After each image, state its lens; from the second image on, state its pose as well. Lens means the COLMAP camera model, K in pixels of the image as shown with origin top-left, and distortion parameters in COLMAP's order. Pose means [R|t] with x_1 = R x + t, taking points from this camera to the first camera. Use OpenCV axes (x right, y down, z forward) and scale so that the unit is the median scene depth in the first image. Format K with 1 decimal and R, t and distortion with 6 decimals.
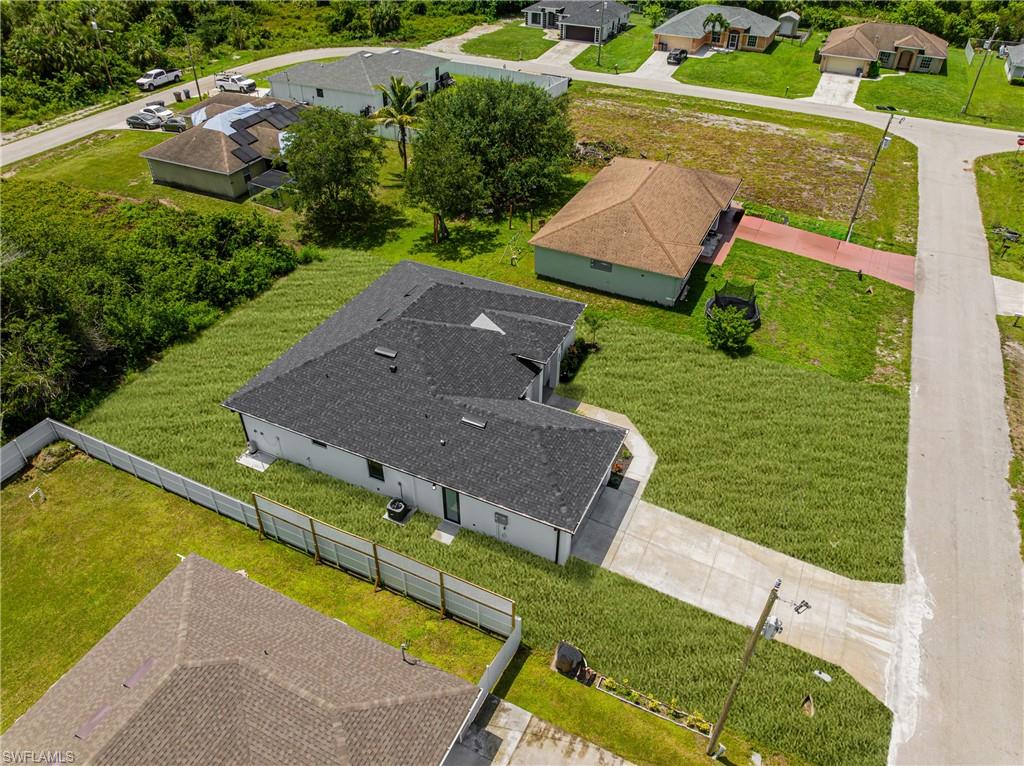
lens RADIAL K [[718.7, 0, 515.8], [0, 718.7, 382.7], [0, 0, 1]] dist [-0.049232, 0.013394]
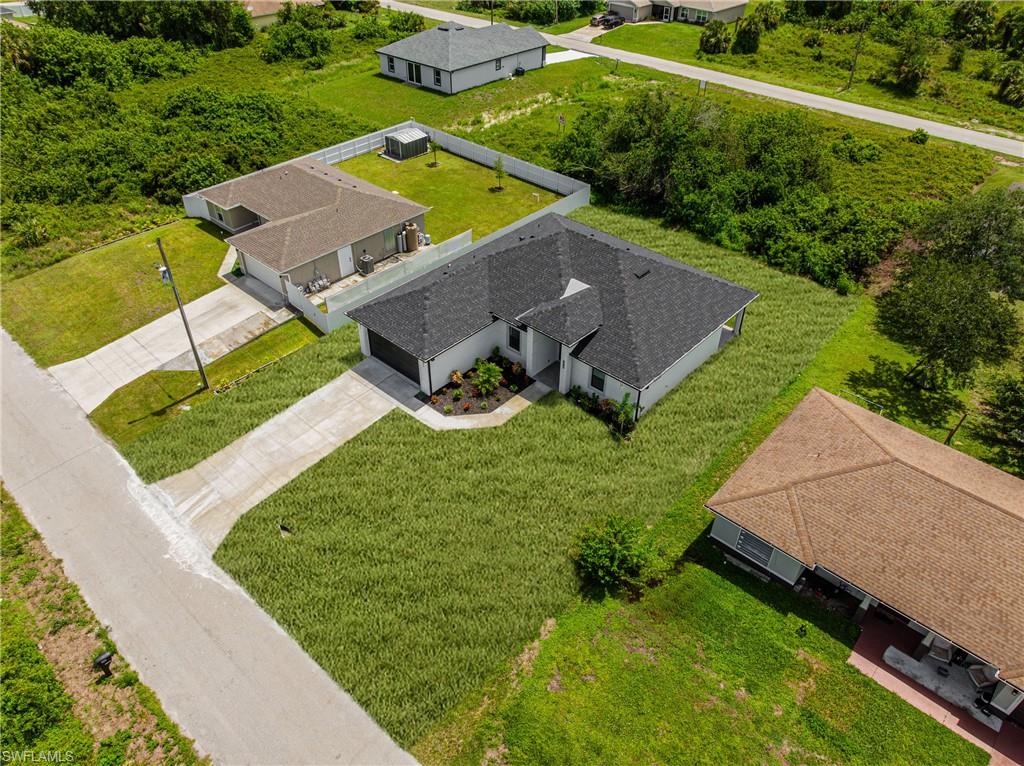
lens RADIAL K [[718.7, 0, 515.8], [0, 718.7, 382.7], [0, 0, 1]] dist [-0.049232, 0.013394]
pose [[-0.284400, 0.586669, -0.758245, 0.616742], [-0.597644, 0.509929, 0.618704, -0.435066], [0.749626, 0.629120, 0.205595, 0.560627]]
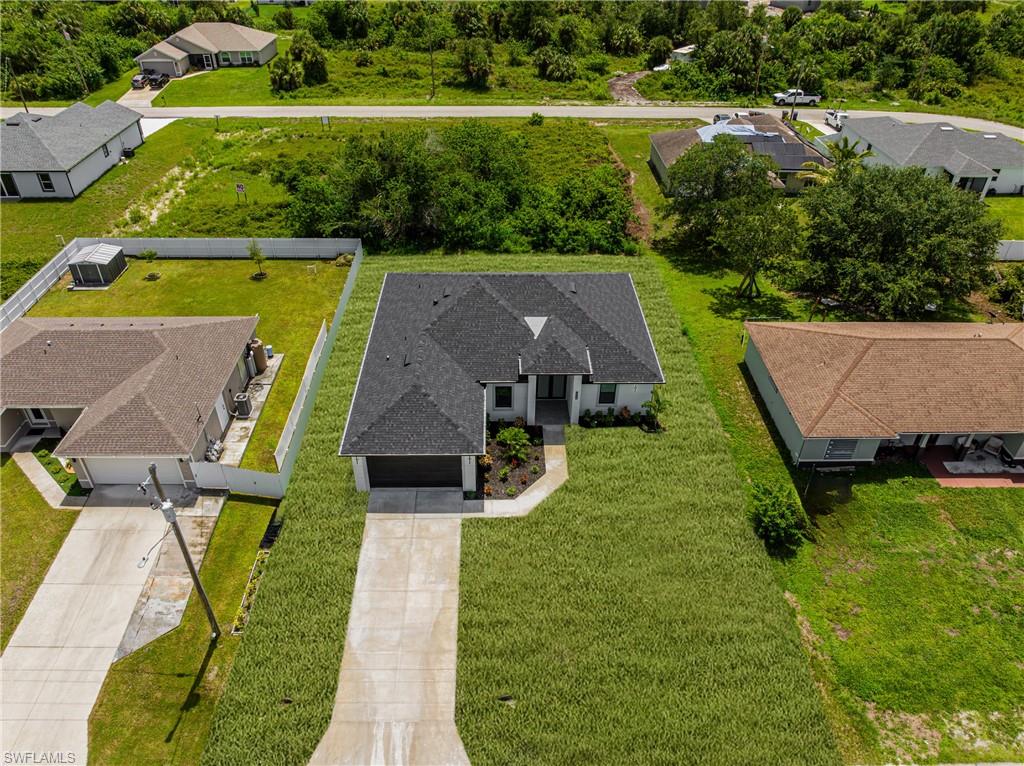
lens RADIAL K [[718.7, 0, 515.8], [0, 718.7, 382.7], [0, 0, 1]] dist [-0.049232, 0.013394]
pose [[0.450484, 0.522971, -0.723578, 0.533987], [-0.552845, 0.799793, 0.233867, -0.171834], [0.701018, 0.294672, 0.649416, 0.216234]]
